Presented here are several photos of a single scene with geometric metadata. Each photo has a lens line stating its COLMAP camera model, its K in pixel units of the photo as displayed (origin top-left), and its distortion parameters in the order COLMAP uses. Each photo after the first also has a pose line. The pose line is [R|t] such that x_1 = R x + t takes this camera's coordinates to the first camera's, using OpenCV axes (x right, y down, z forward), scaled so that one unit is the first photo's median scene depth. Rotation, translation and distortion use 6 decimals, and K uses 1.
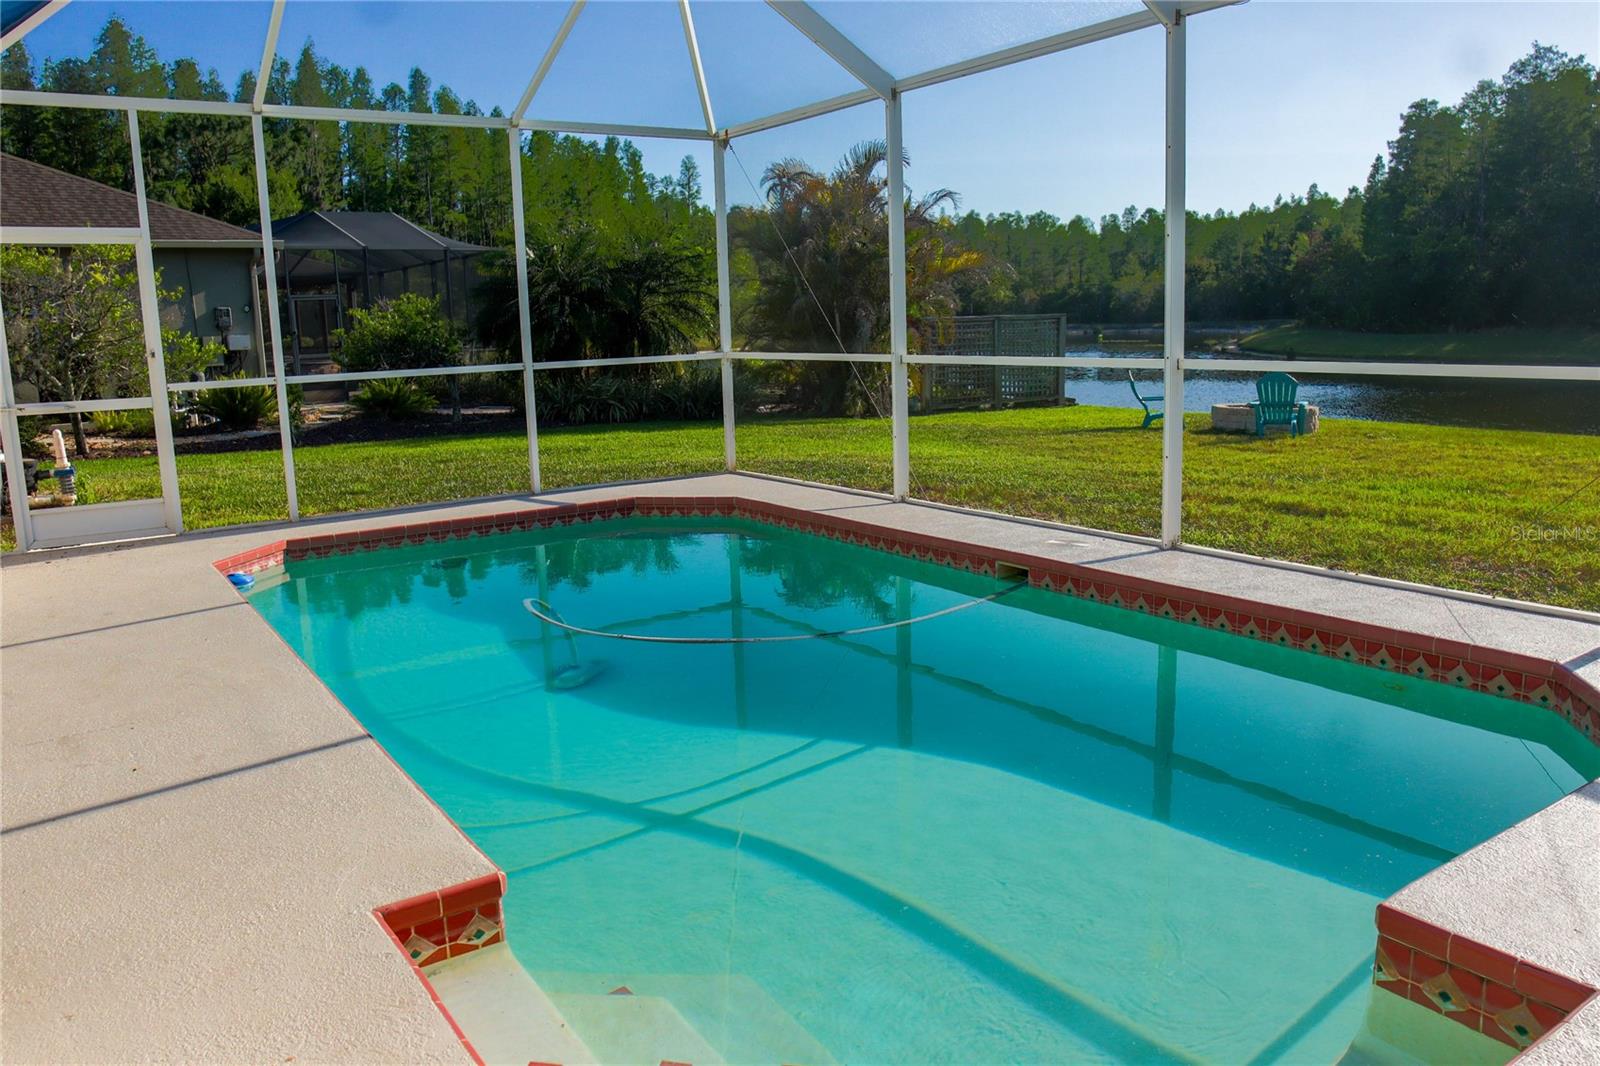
lens RADIAL K [[1199.4, 0, 809.0], [0, 1199.4, 530.9], [0, 0, 1]] dist [-0.113102, 0.081011]
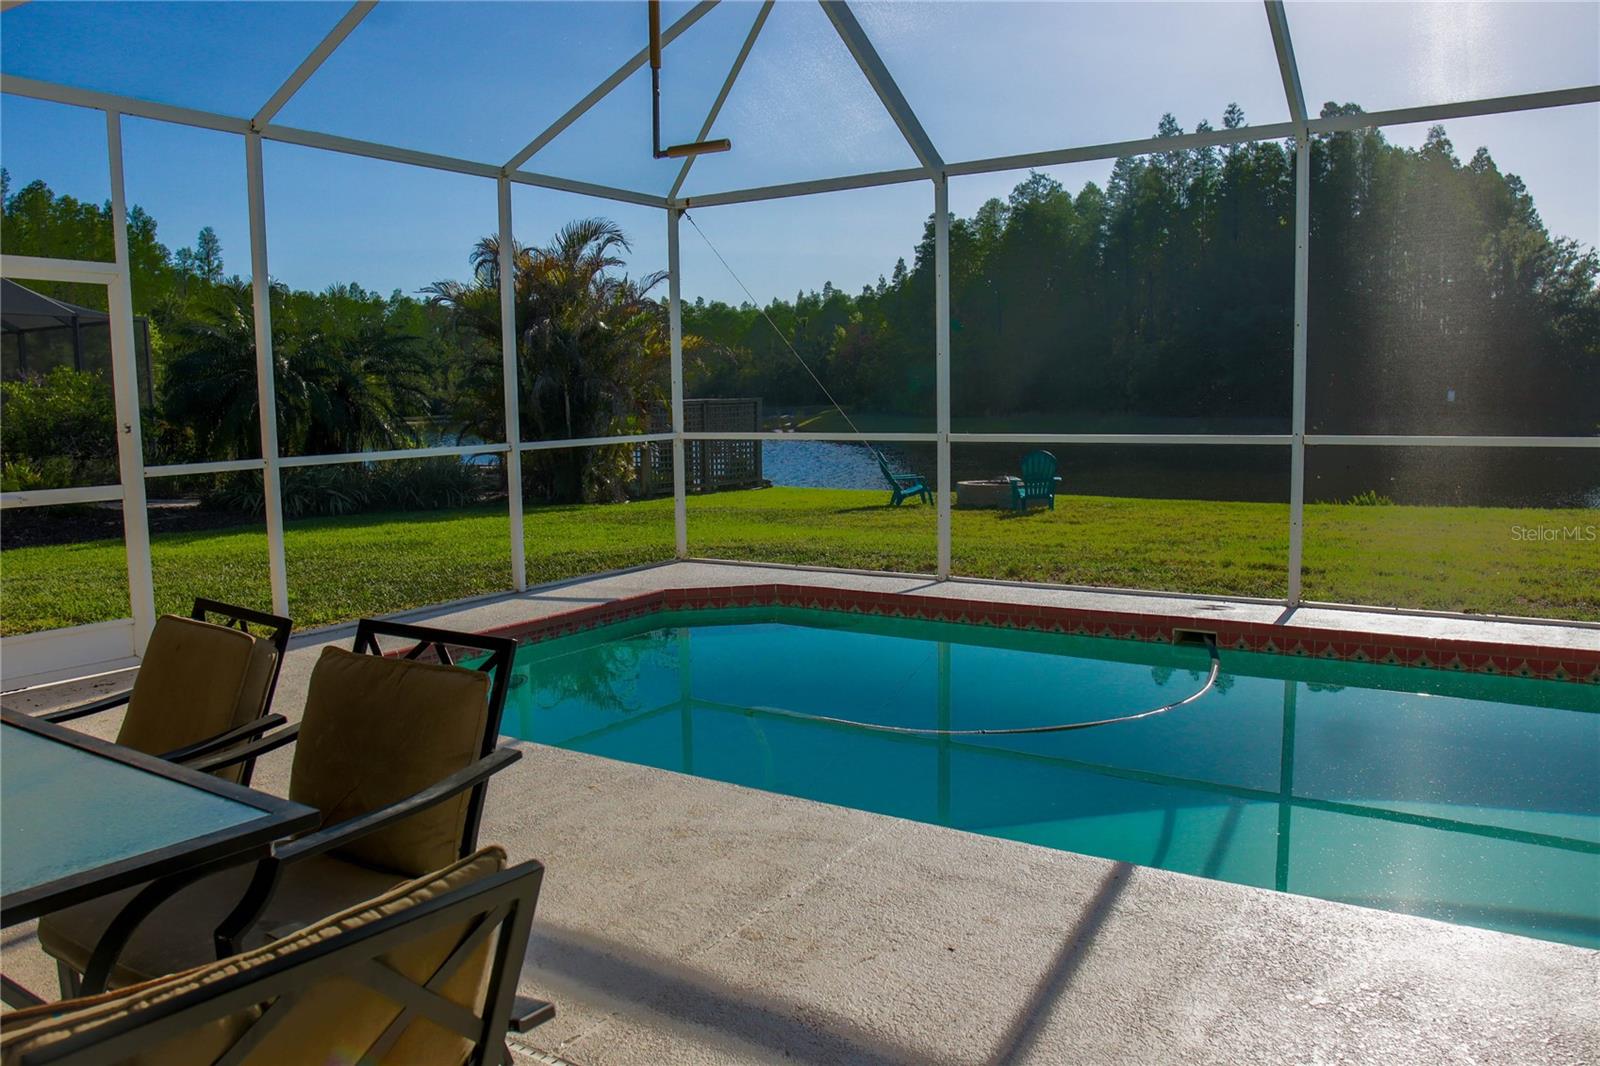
lens RADIAL K [[1199.4, 0, 809.0], [0, 1199.4, 530.9], [0, 0, 1]] dist [-0.113102, 0.081011]
pose [[0.919666, -0.031209, 0.391460, -0.153634], [0.059317, 0.996440, -0.059913, -0.004587], [-0.388197, 0.078320, 0.918243, 0.047427]]
